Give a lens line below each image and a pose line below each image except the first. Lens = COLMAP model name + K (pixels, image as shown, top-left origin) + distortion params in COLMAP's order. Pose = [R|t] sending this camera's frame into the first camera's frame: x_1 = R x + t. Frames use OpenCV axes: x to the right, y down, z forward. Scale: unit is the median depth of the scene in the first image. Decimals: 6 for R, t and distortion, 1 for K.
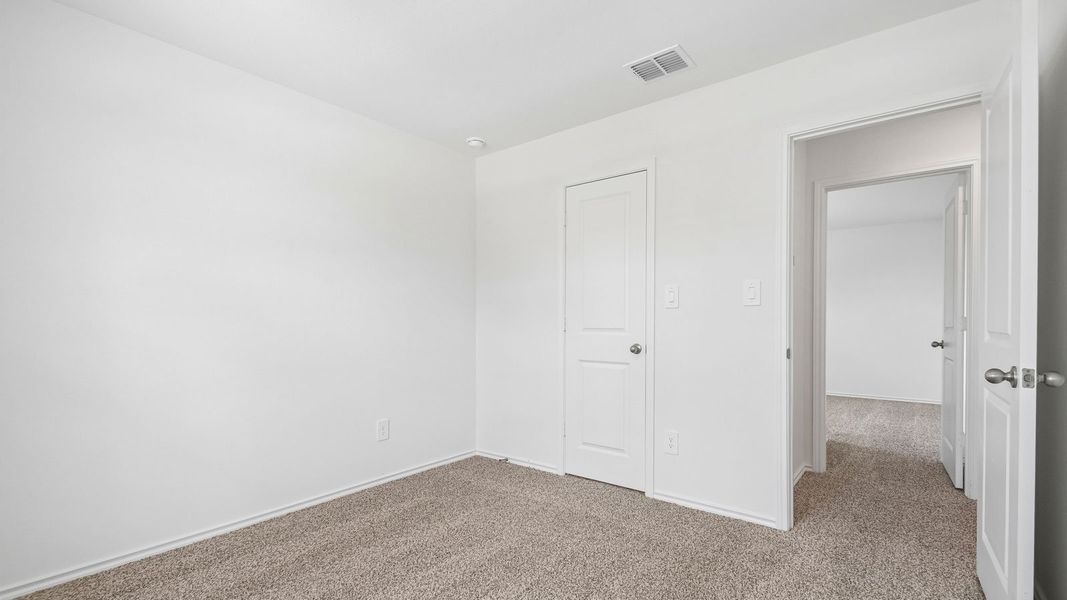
lens RADIAL K [[473.1, 0, 527.8], [0, 473.1, 326.3], [0, 0, 1]] dist [-0.001539, -0.000371]
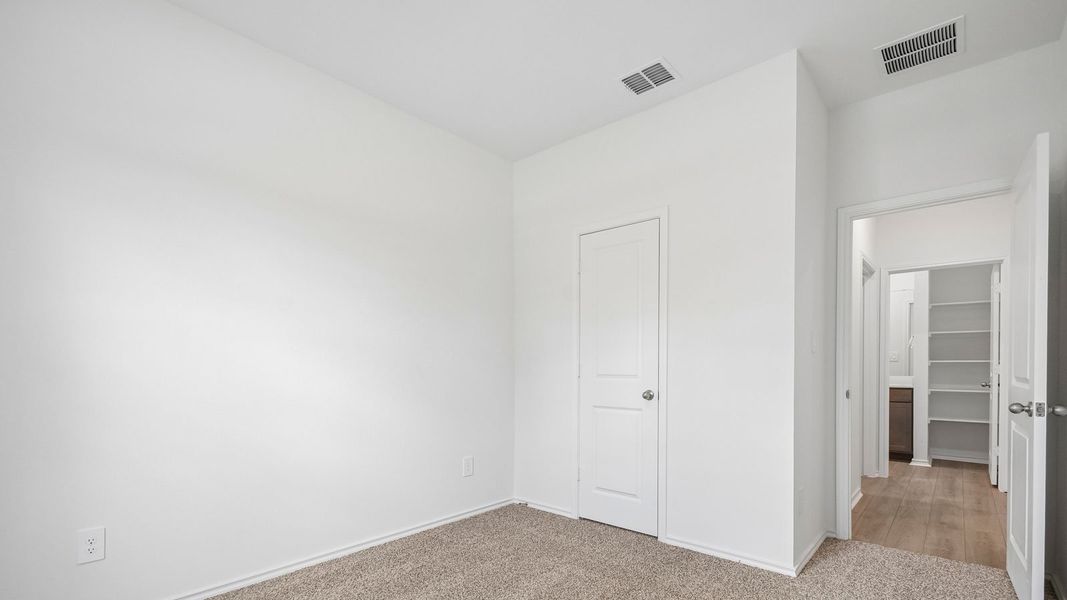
lens RADIAL K [[467.5, 0, 534.4], [0, 467.5, 373.0], [0, 0, 1]] dist [-0.000474, -0.000038]
pose [[0.999885, -0.007222, -0.013353, -0.373820], [0.007211, 0.999974, -0.000847, -0.007545], [0.013359, 0.000751, 0.999910, -0.359816]]
